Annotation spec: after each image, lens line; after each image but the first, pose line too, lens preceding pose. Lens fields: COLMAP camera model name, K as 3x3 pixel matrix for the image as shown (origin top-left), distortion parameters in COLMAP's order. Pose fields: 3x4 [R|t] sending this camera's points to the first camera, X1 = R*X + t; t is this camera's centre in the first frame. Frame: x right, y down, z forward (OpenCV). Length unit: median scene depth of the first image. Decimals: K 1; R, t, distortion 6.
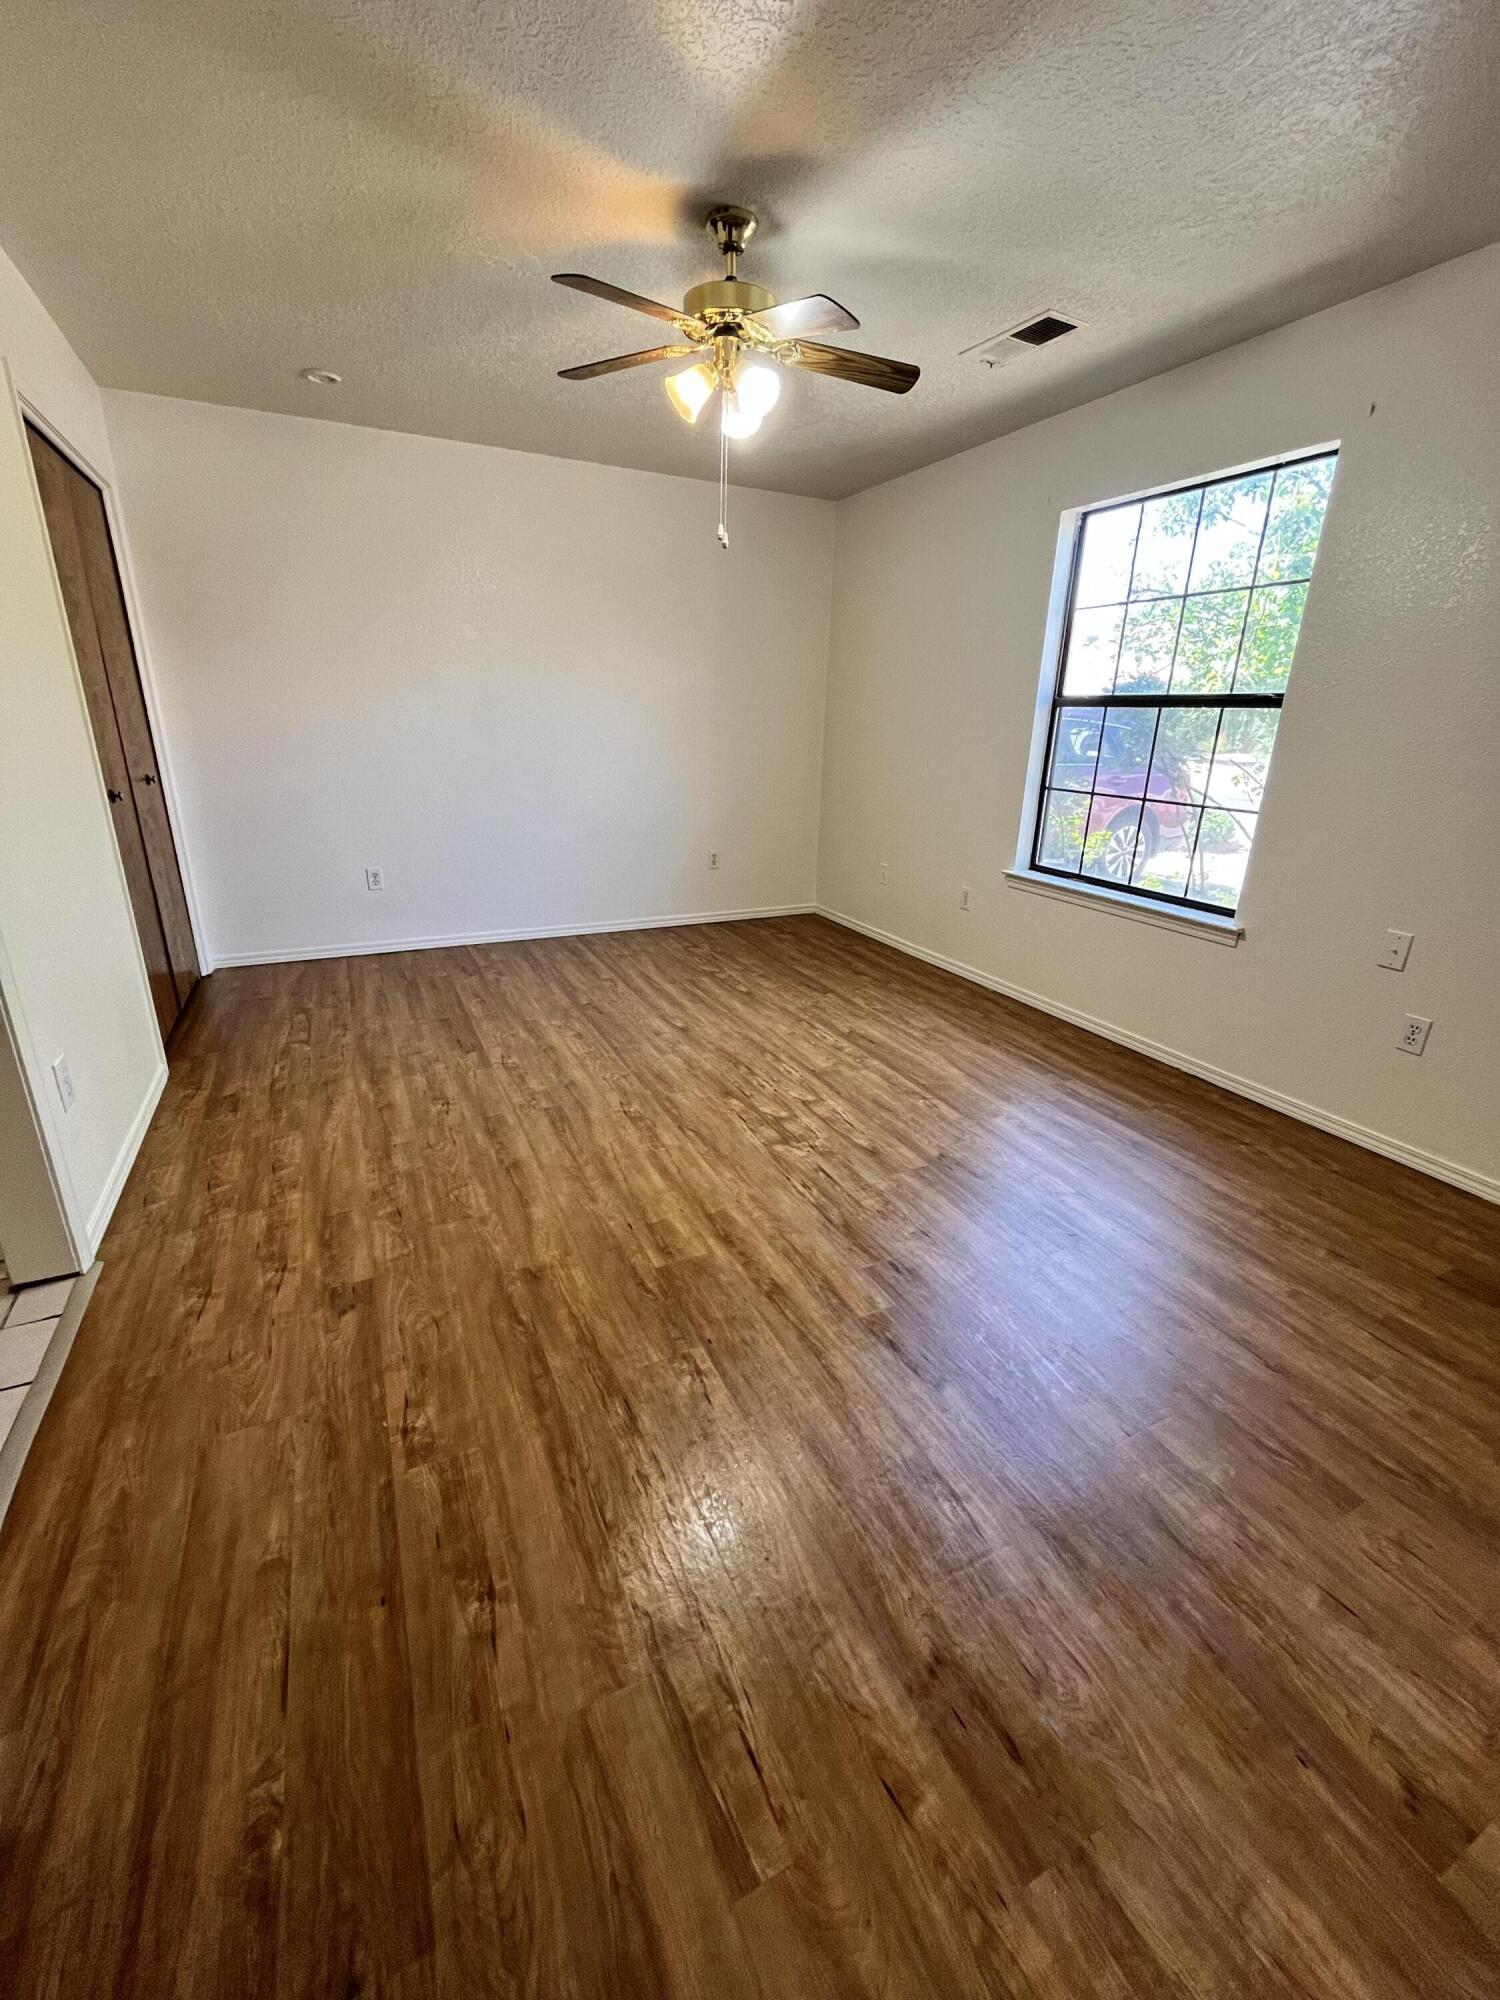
lens RADIAL K [[816.6, 0, 760.2], [0, 816.6, 993.7], [0, 0, 1]] dist [-0.006314, -0.000648]
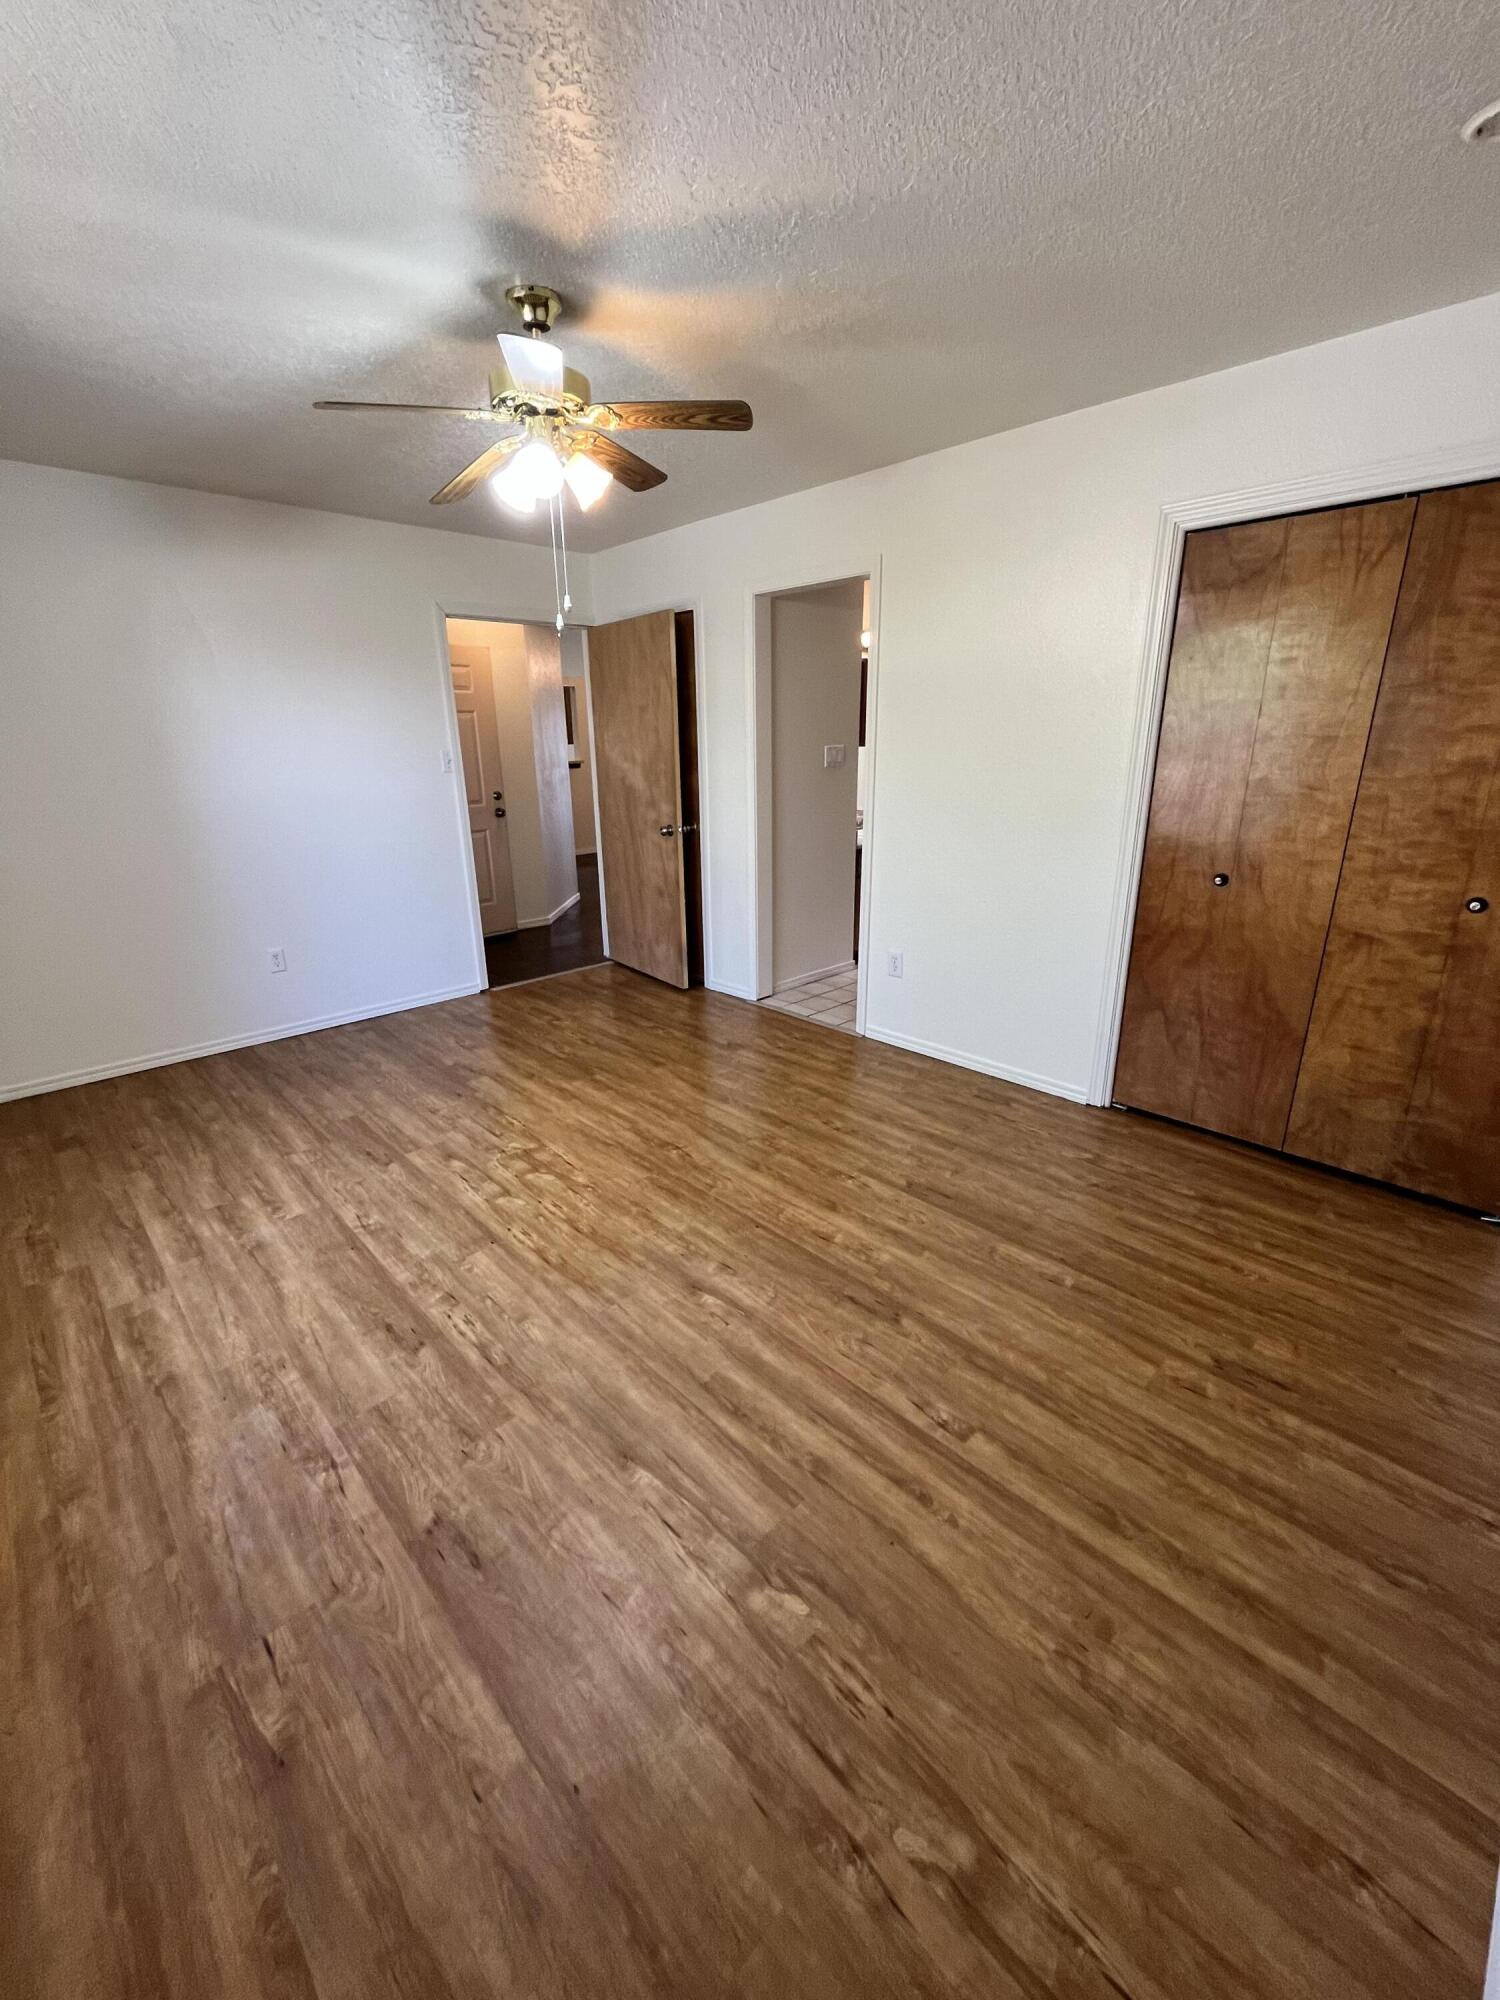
lens RADIAL K [[822.2, 0, 745.3], [0, 822.2, 999.9], [0, 0, 1]] dist [-0.004388, -0.000538]
pose [[-0.957636, 0.075837, -0.277817, 0.036140], [-0.103393, 0.809842, 0.577464, -0.602300], [0.268781, 0.581725, -0.767693, 1.598836]]
